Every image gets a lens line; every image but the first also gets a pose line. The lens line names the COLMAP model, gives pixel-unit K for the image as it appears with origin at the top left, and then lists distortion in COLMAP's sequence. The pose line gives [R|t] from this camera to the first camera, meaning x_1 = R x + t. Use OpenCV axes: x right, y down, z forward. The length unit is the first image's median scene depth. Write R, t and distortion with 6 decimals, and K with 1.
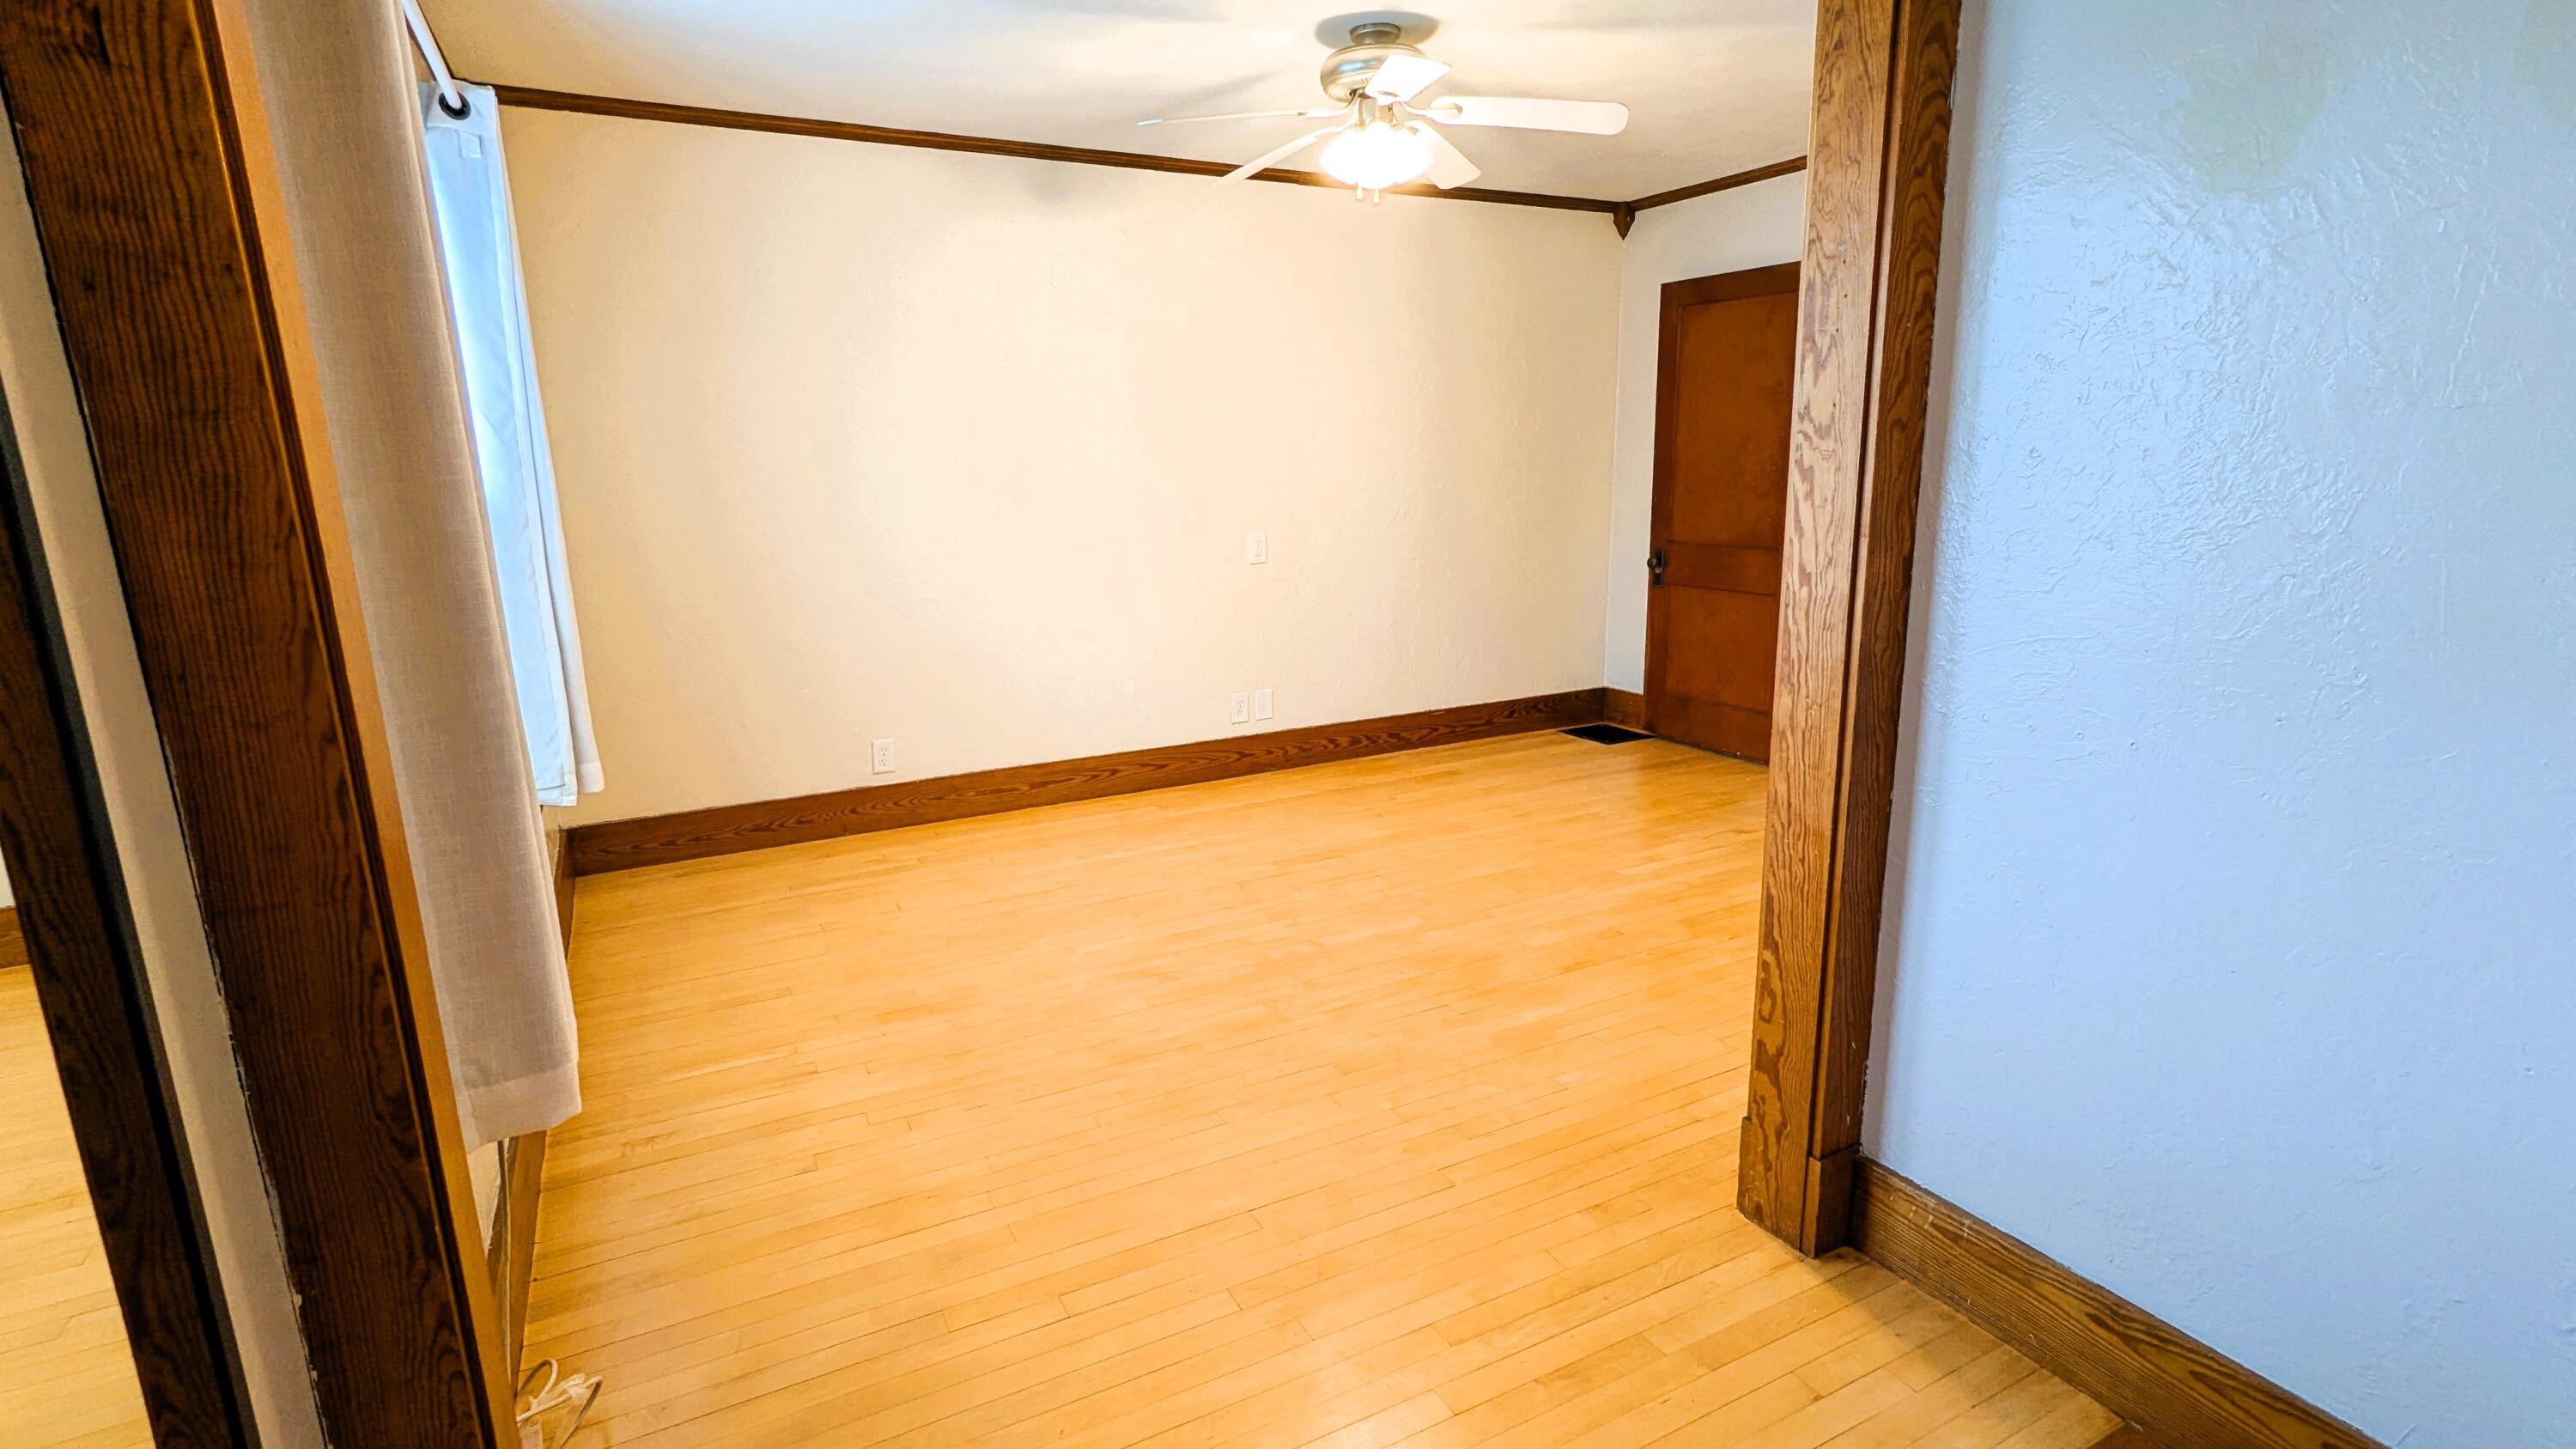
lens RADIAL K [[1223.9, 0, 1329.7], [0, 1223.9, 721.5], [0, 0, 1]] dist [0.001510, 0.000287]
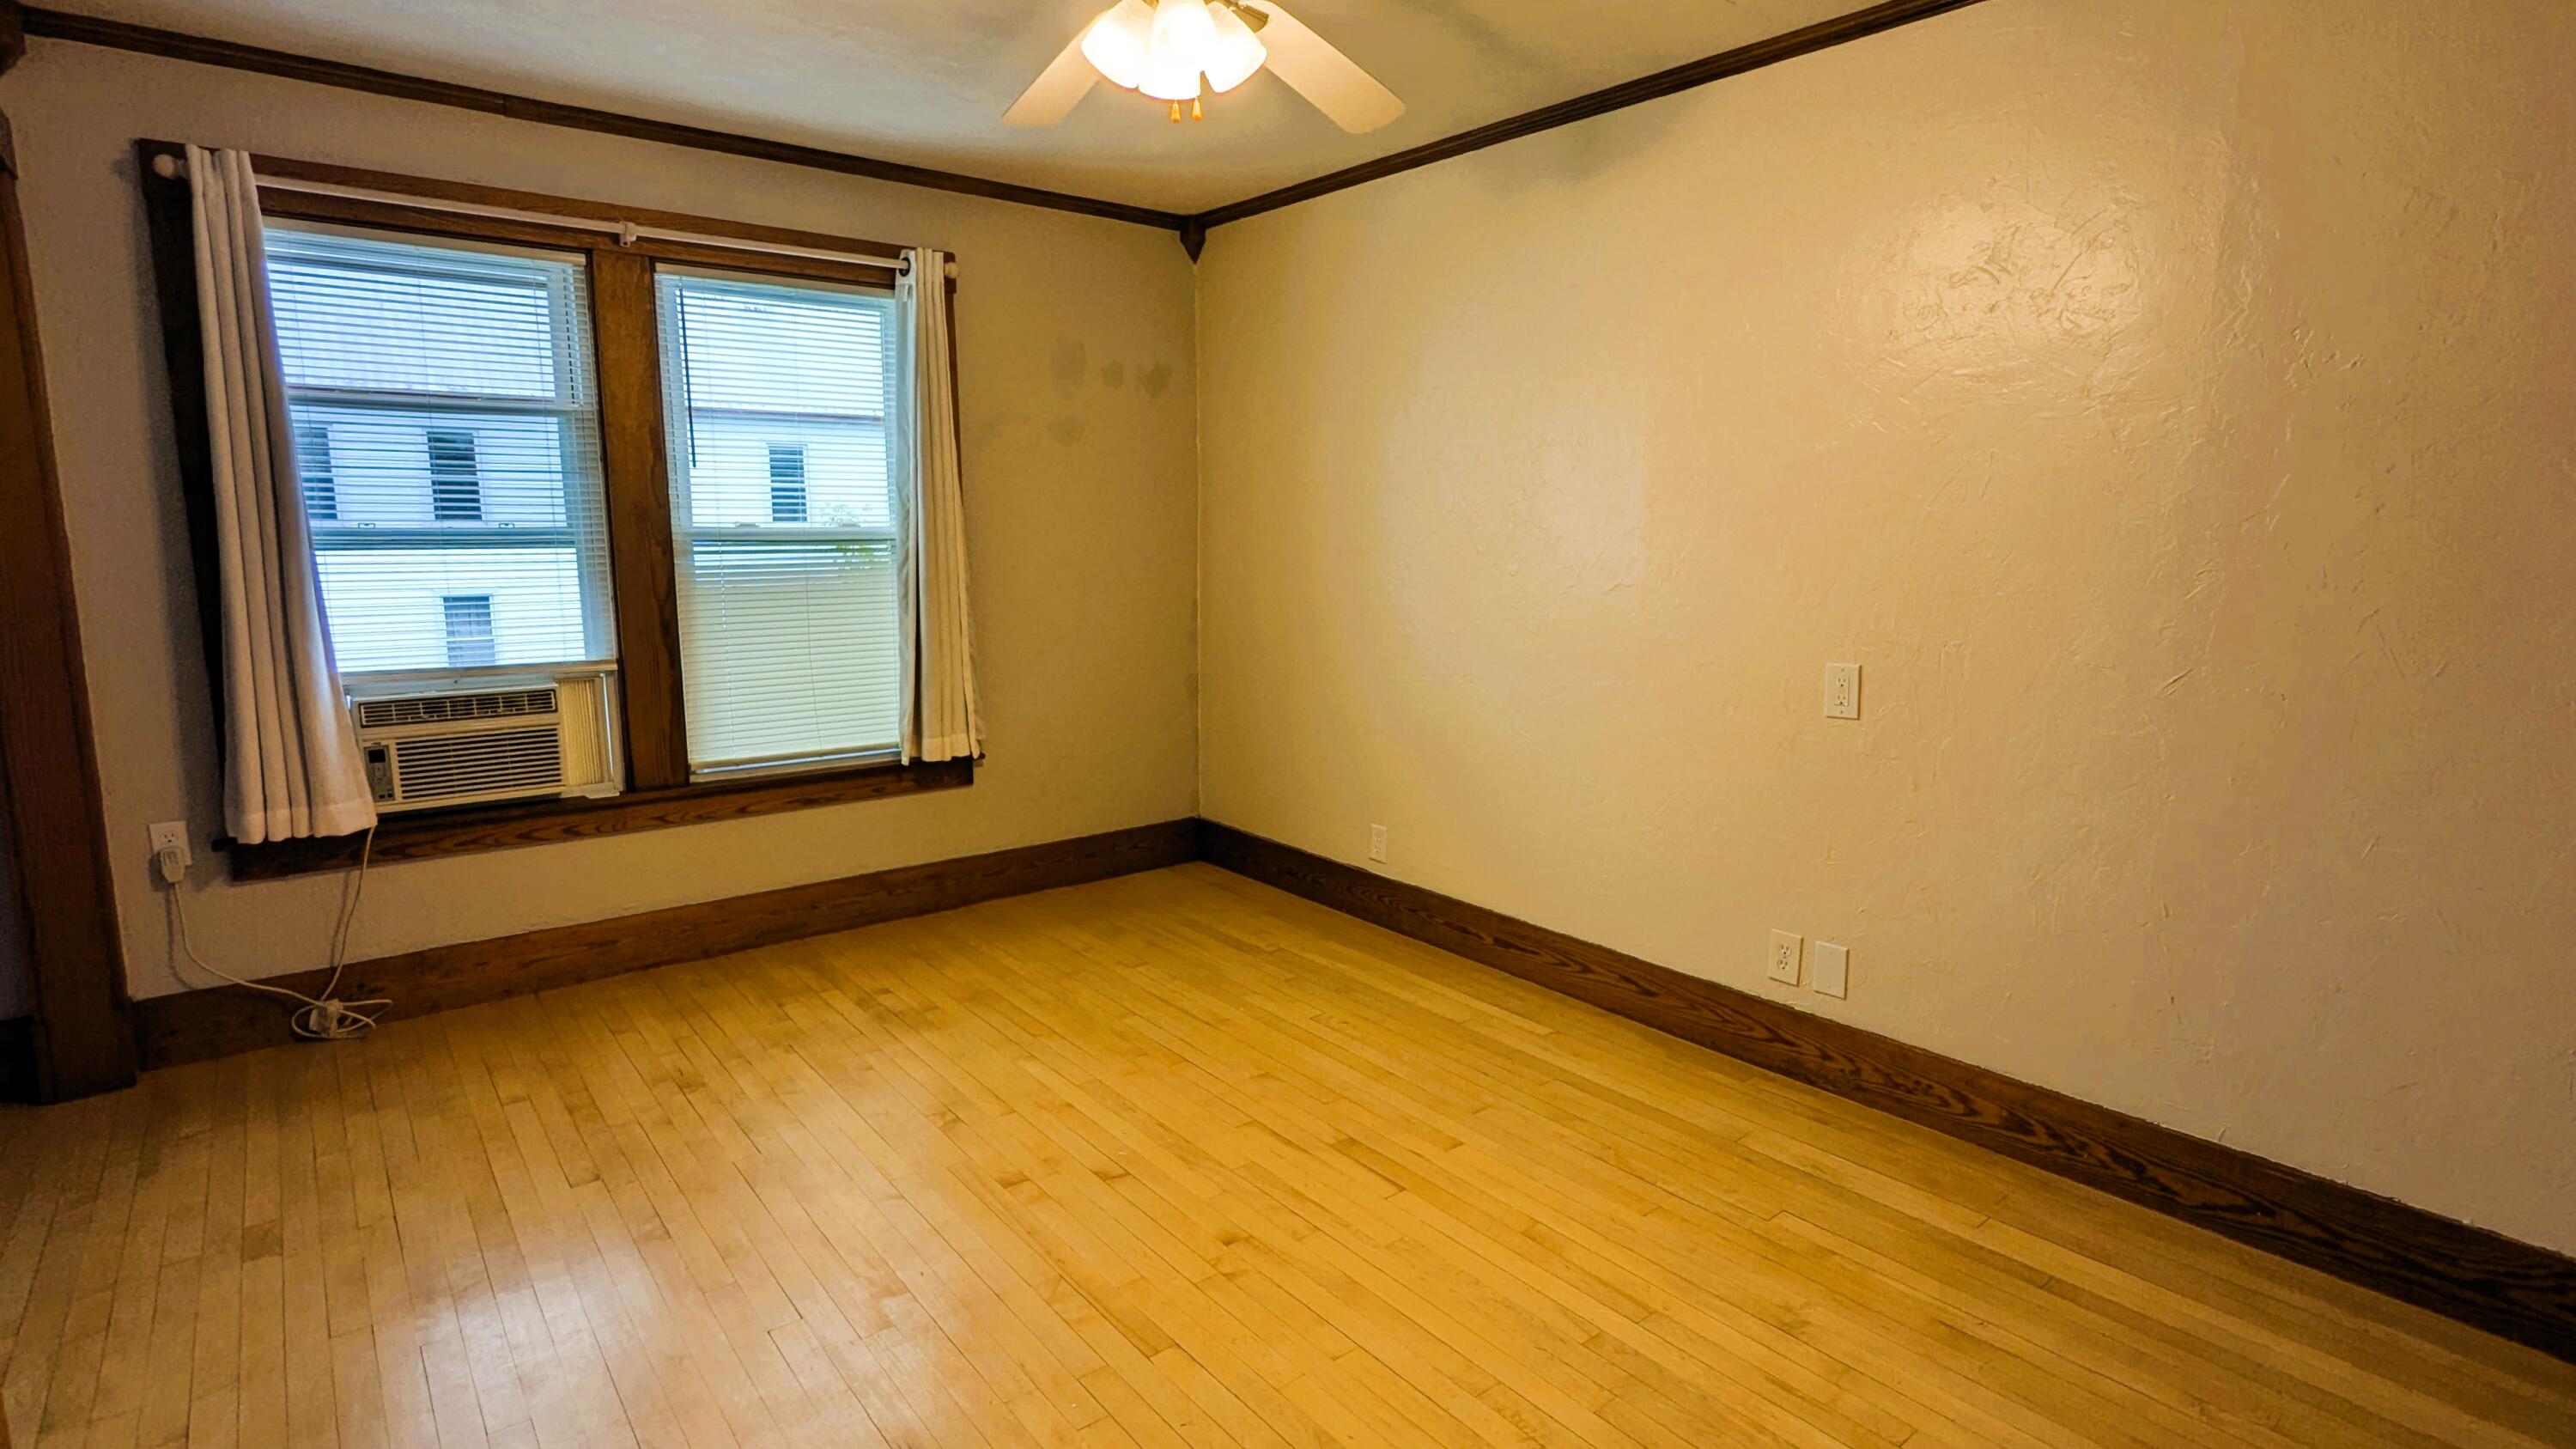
lens RADIAL K [[1325.5, 0, 1288.0], [0, 1325.5, 724.5], [0, 0, 1]] dist [0.005559, 0.000559]
pose [[0.144461, 0.169672, -0.974855, 0.550124], [-0.222195, 0.965592, 0.135133, -0.169369], [0.964241, 0.197087, 0.177190, 0.731128]]
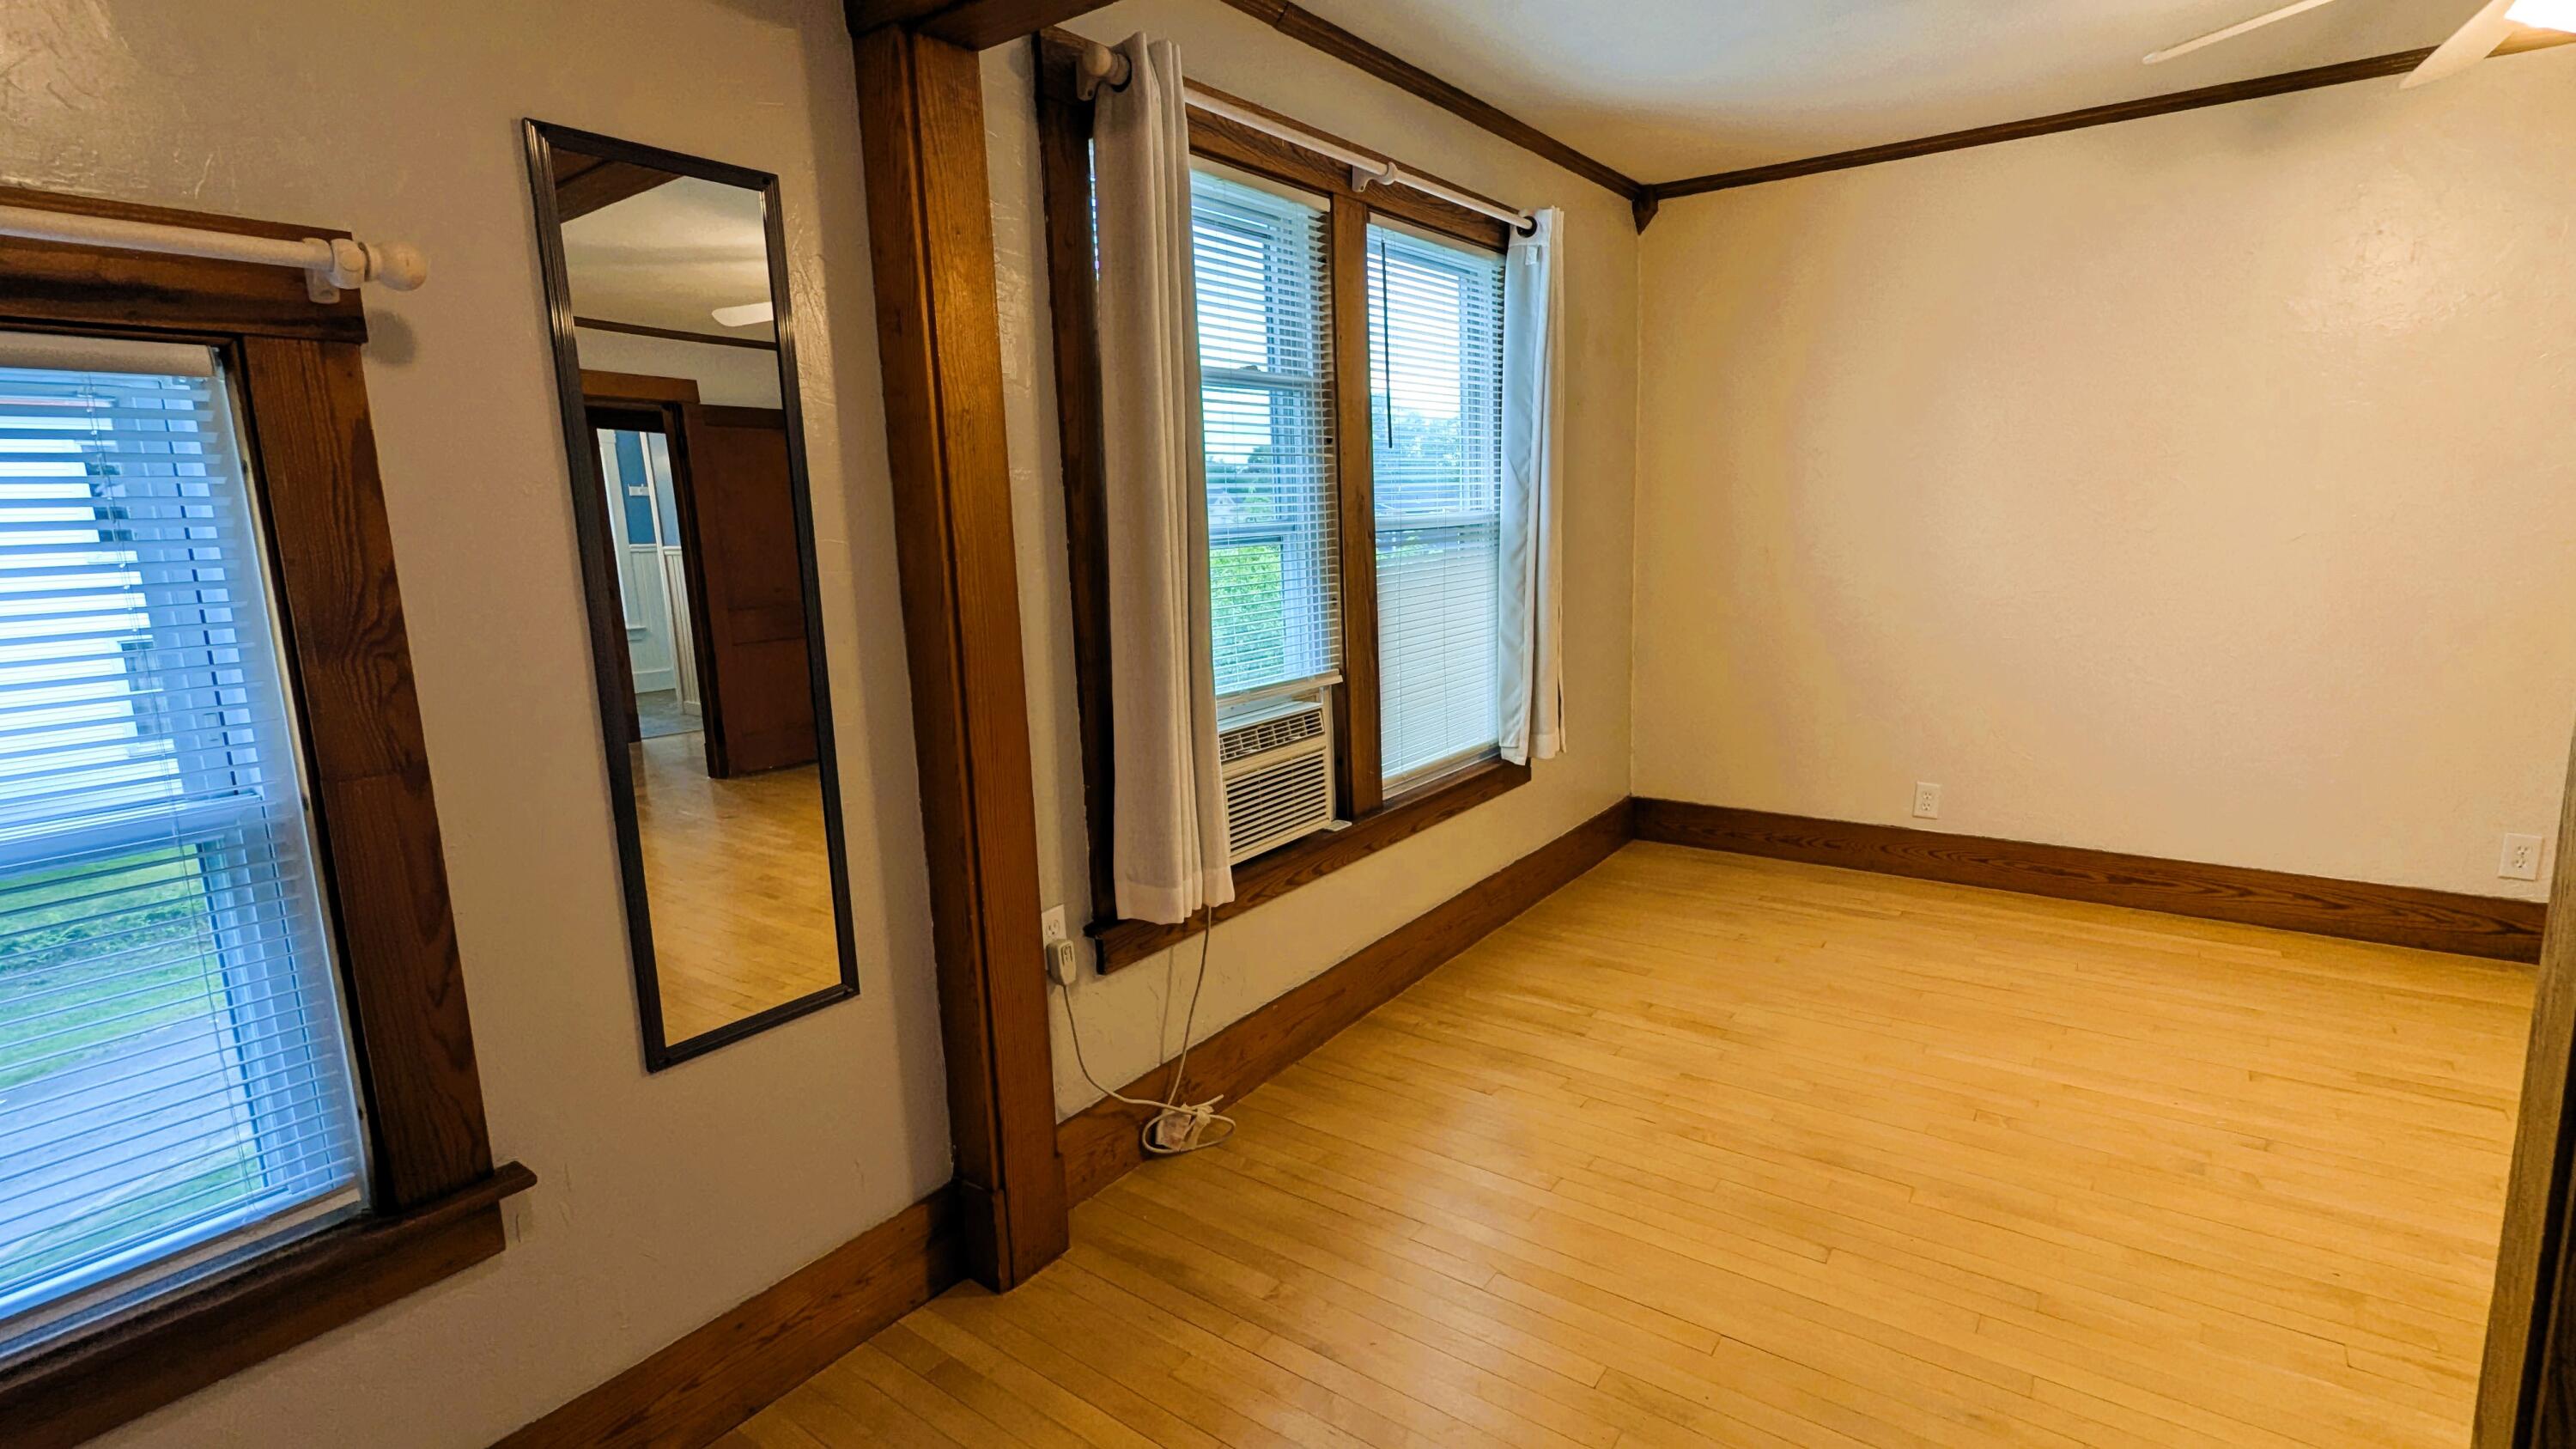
lens RADIAL K [[1274.3, 0, 1287.0], [0, 1274.3, 718.5], [0, 0, 1]] dist [0.000203, 0.000692]
pose [[0.415256, 0.155886, -0.896249, 0.284379], [-0.175537, 0.980424, 0.089196, -0.032367], [0.892608, 0.120286, 0.434490, 0.135137]]
